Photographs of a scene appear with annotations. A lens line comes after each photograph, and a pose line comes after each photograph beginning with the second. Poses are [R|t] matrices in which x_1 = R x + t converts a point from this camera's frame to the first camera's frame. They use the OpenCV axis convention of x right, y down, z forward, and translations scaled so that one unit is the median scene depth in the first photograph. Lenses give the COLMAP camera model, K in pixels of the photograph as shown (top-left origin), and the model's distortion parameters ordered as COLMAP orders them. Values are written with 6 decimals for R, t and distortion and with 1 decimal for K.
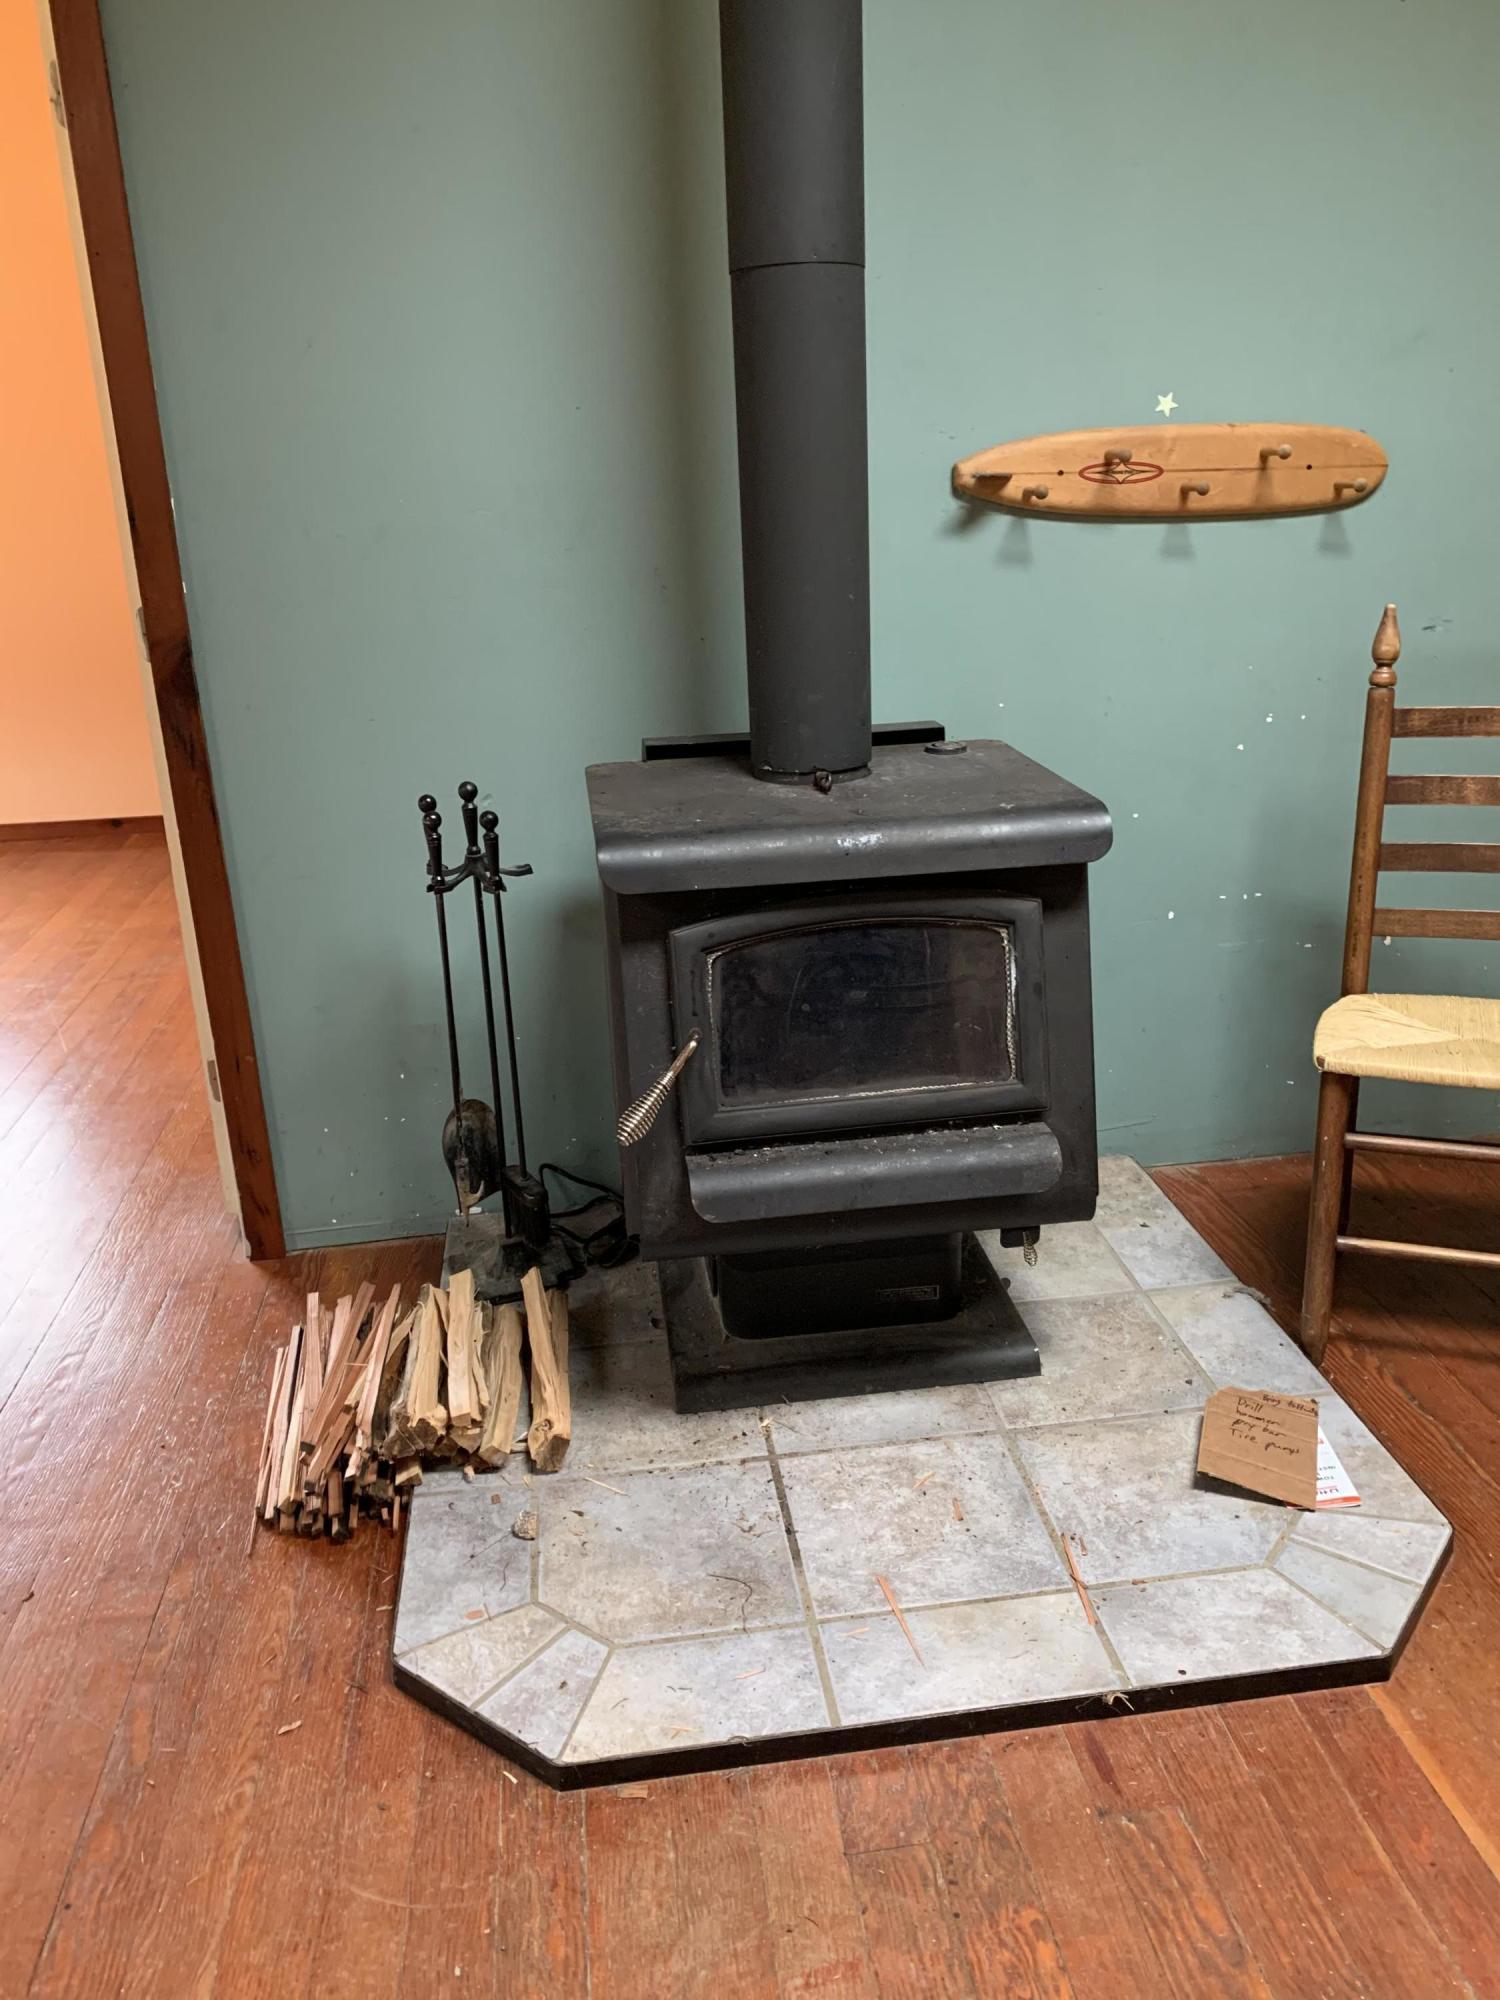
lens RADIAL K [[1537.4, 0, 751.6], [0, 1537.4, 998.3], [0, 0, 1]] dist [0.037497, -0.037587]
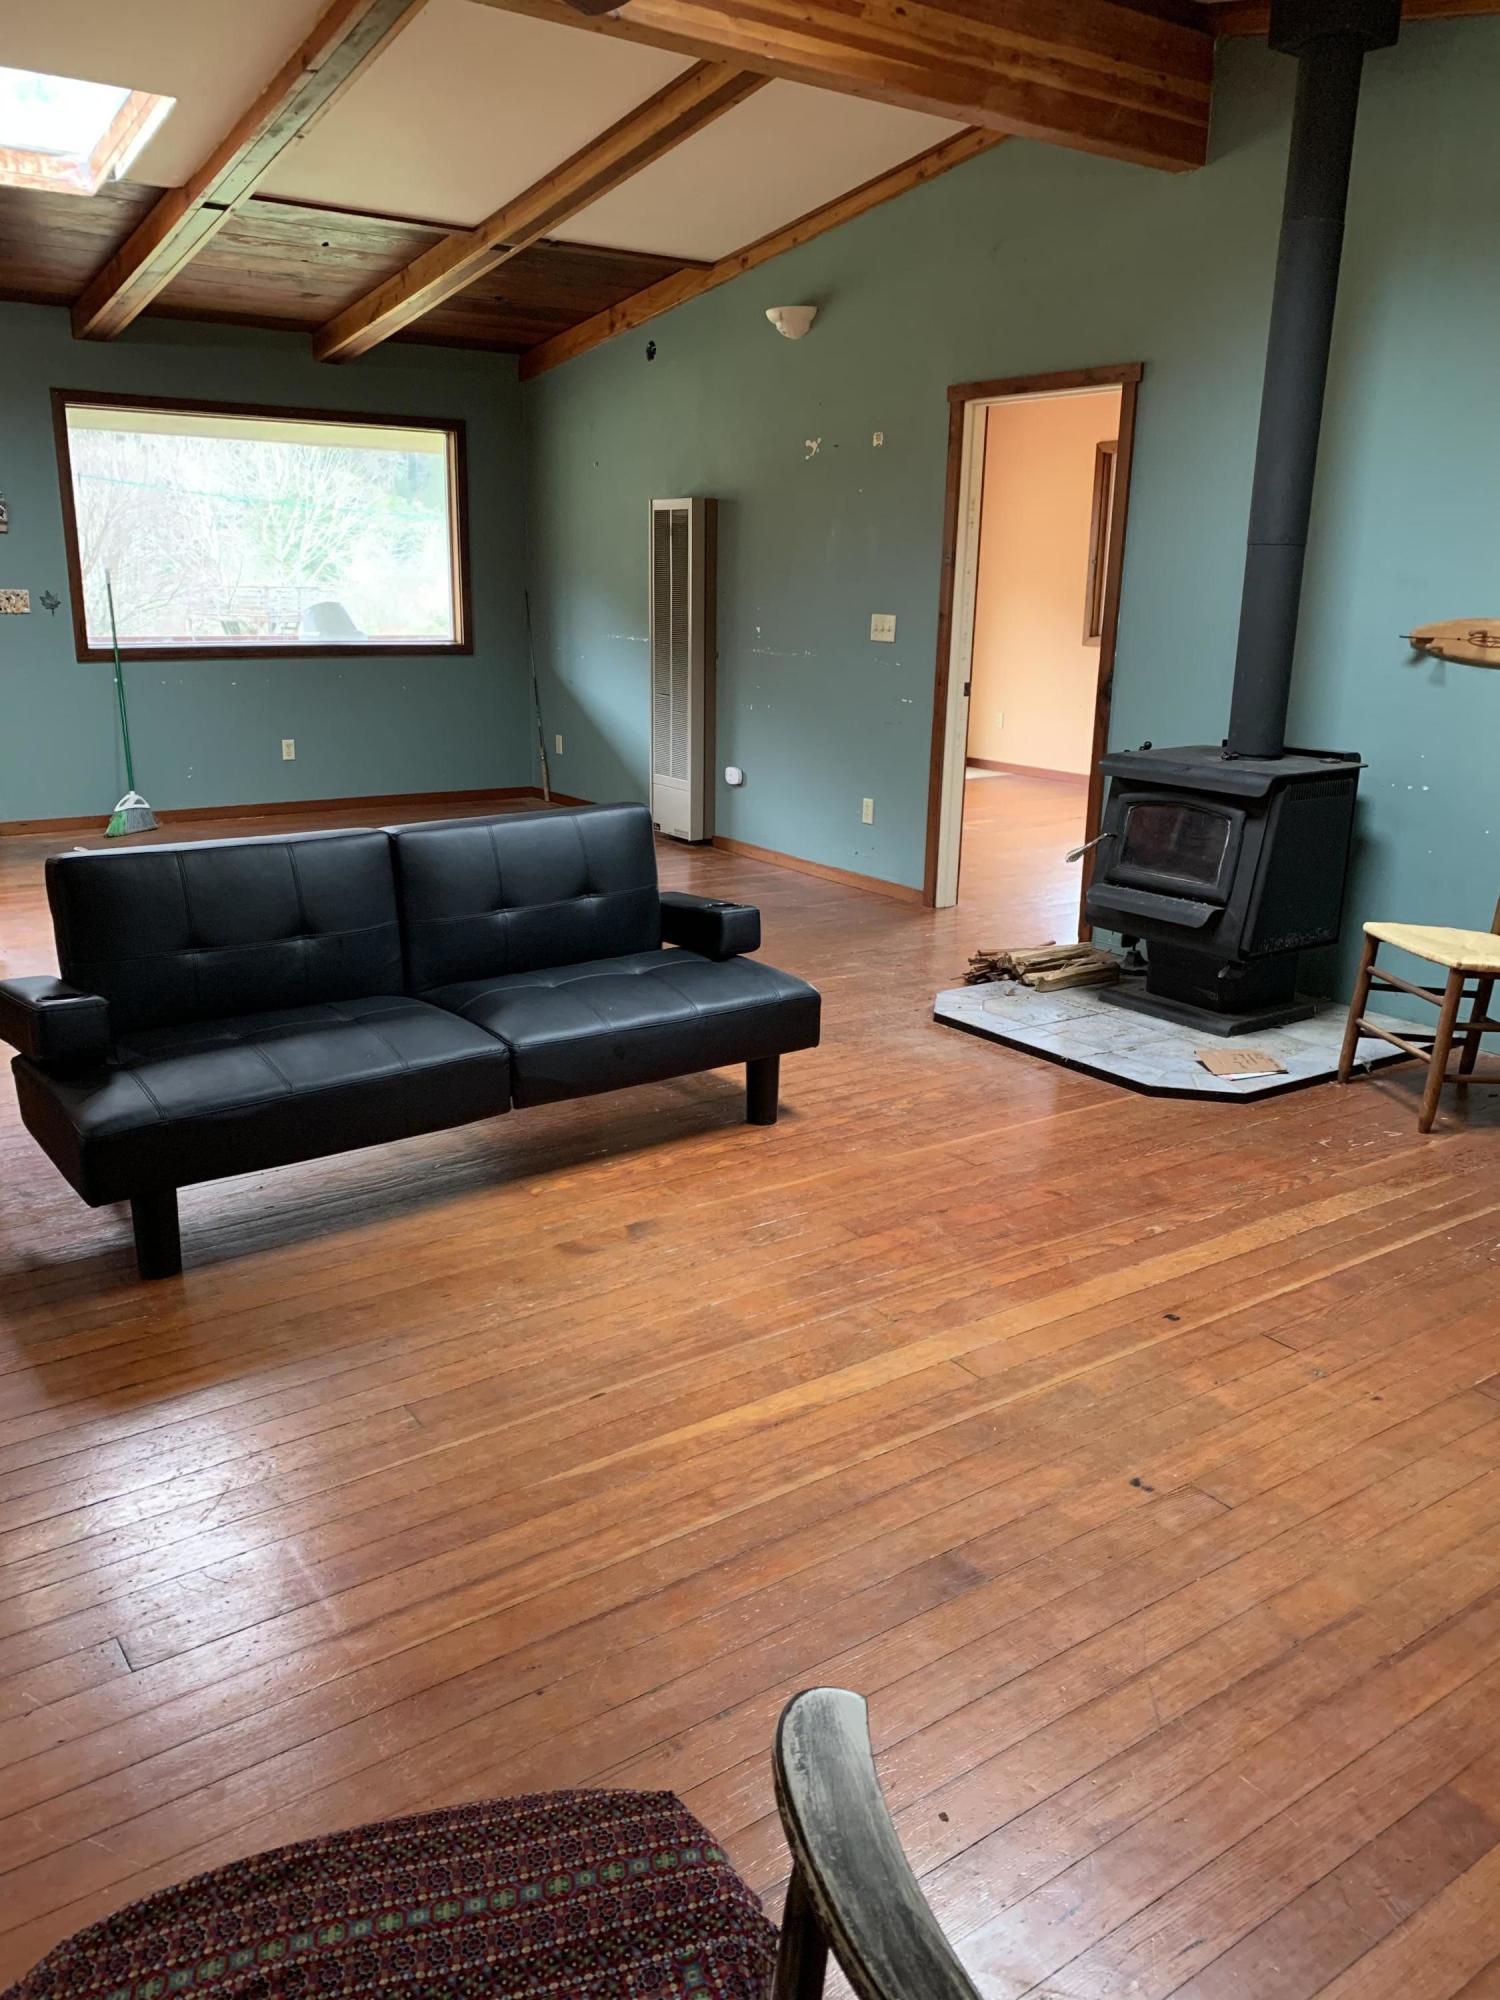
lens RADIAL K [[1537.4, 0, 750.9], [0, 1537.4, 1001.7], [0, 0, 1]] dist [0.037497, -0.037587]
pose [[0.471717, 0.276075, -0.837416, 1.829810], [-0.320048, 0.938559, 0.129136, 0.140463], [0.821616, 0.207098, 0.531091, -0.786528]]
